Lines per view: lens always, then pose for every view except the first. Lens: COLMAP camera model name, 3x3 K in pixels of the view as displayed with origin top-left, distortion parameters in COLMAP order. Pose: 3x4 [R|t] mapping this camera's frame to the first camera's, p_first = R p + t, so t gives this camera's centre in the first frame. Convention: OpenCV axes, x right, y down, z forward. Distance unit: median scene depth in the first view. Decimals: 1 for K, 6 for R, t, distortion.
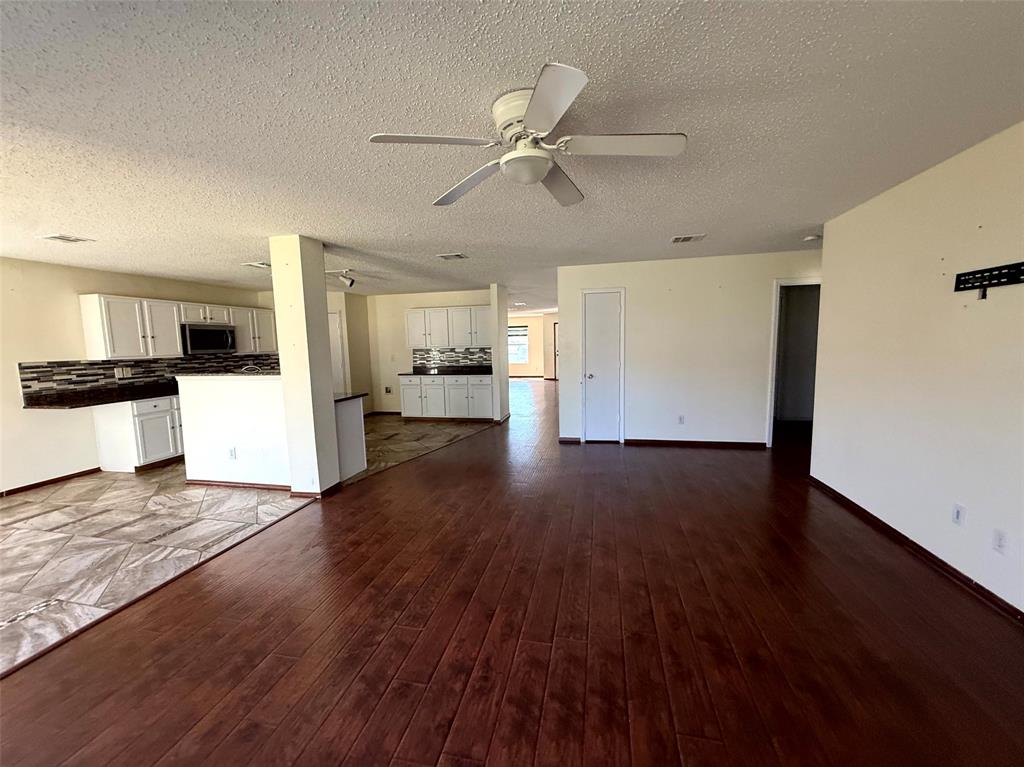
lens RADIAL K [[407.5, 0, 510.6], [0, 407.5, 383.6], [0, 0, 1]] dist [0.002257, 0.000105]
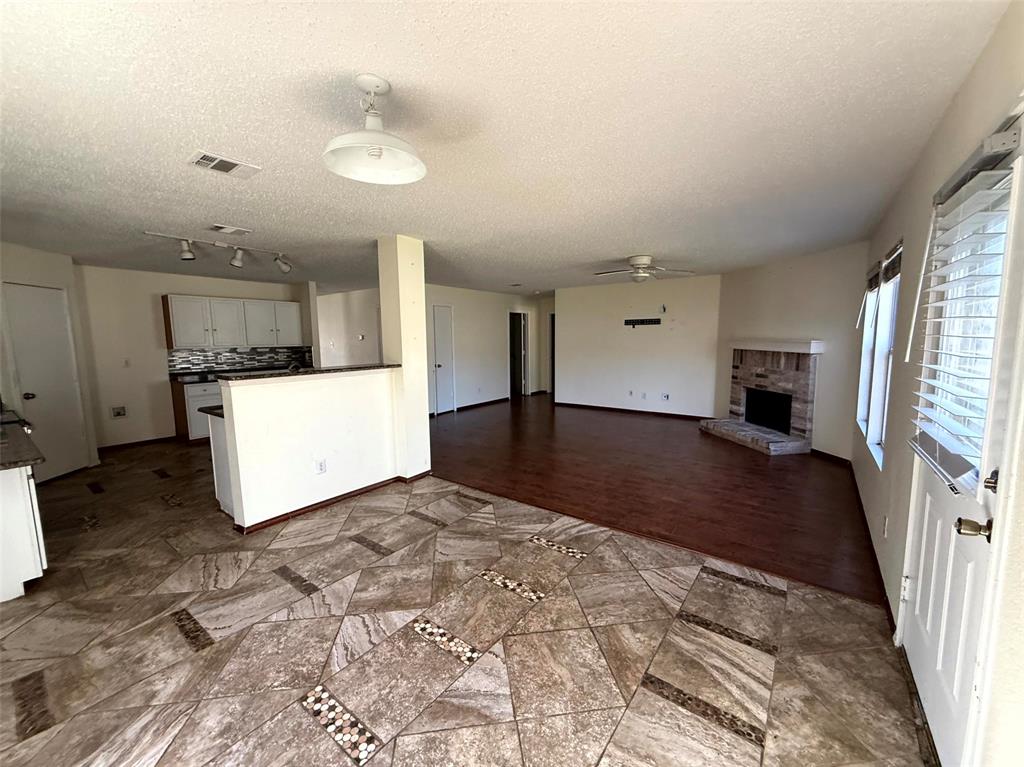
lens RADIAL K [[407.5, 0, 506.3], [0, 407.5, 384.1], [0, 0, 1]] dist [0.002257, 0.000105]
pose [[0.409535, -0.082799, 0.908529, -1.379041], [0.095313, 0.994306, 0.047652, -0.001577], [-0.907302, 0.067080, 0.415095, 0.323375]]
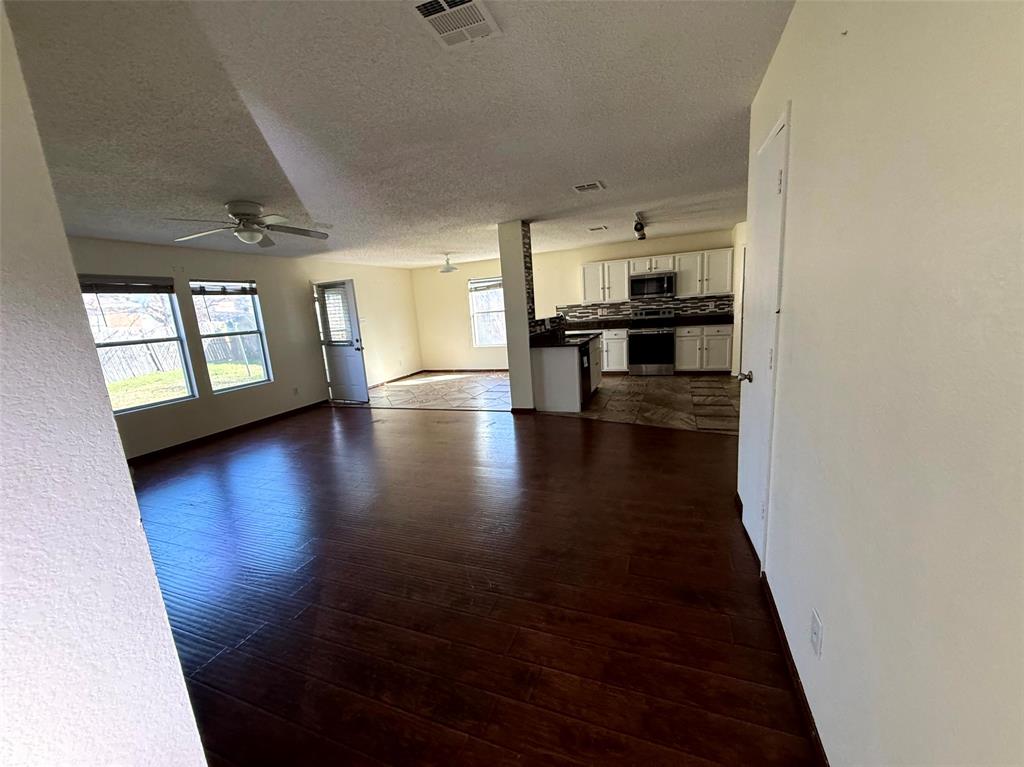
lens RADIAL K [[407.5, 0, 510.0], [0, 407.5, 388.9], [0, 0, 1]] dist [0.002257, 0.000105]
pose [[-0.150995, 0.233836, -0.960480, 0.884314], [-0.026508, 0.970313, 0.240397, -0.140226], [0.988179, 0.061759, -0.140313, 1.179573]]
